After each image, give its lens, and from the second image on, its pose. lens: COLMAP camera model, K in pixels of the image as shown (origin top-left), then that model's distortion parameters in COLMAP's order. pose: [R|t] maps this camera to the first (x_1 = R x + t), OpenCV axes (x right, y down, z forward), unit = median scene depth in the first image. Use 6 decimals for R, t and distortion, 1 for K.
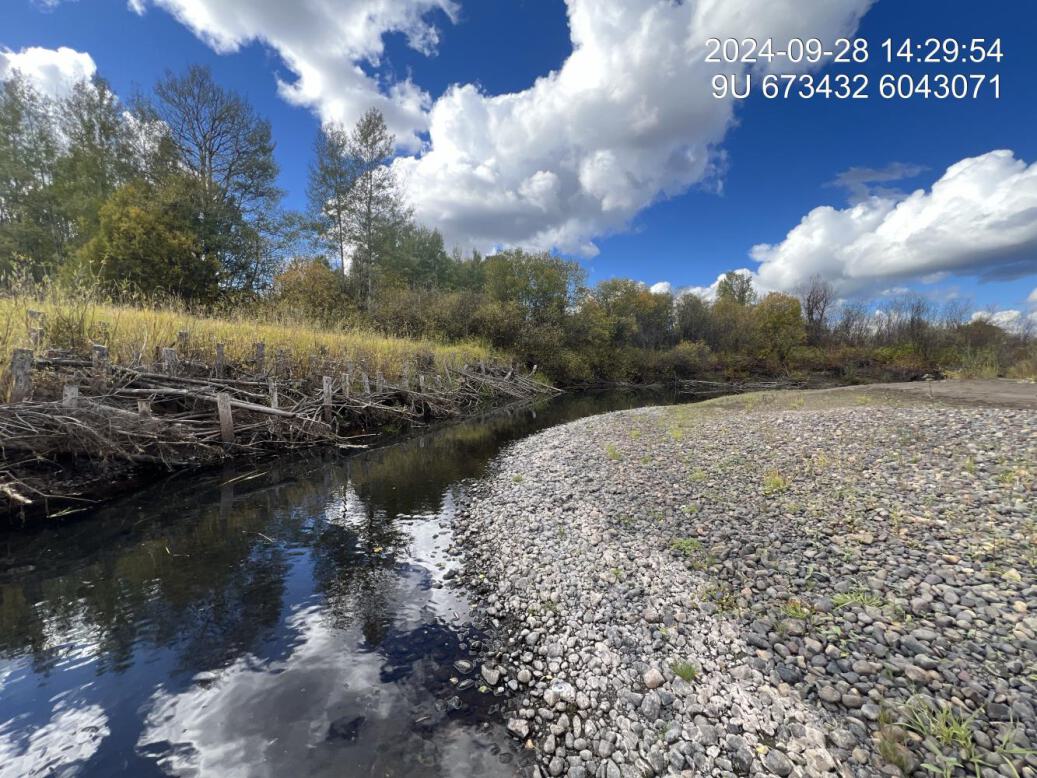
lens RADIAL K [[412.7, 0, 521.8], [0, 412.7, 387.8], [0, 0, 1]] dist [-0.003053, -0.000033]
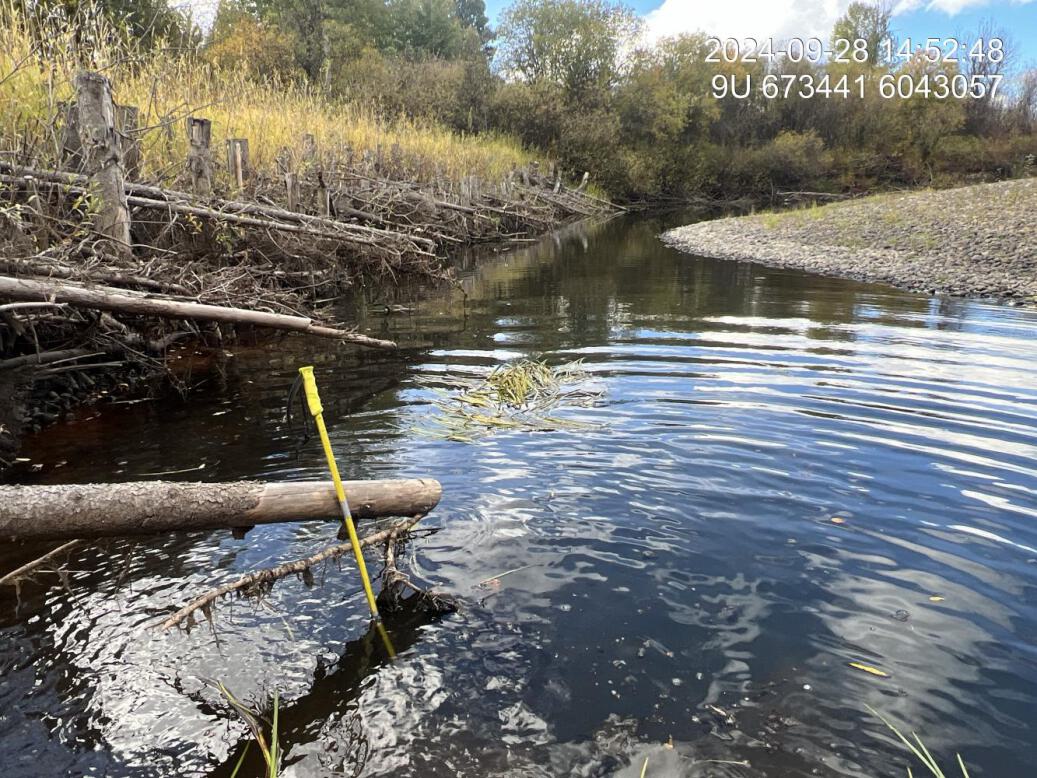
lens RADIAL K [[733.3, 0, 516.4], [0, 733.3, 388.5], [0, 0, 1]] dist [-0.006725, 0.011979]
pose [[0.997490, -0.043312, 0.056020, -0.136447], [0.030296, 0.976097, 0.215214, 0.025480], [-0.064003, -0.212977, 0.974959, -0.233648]]
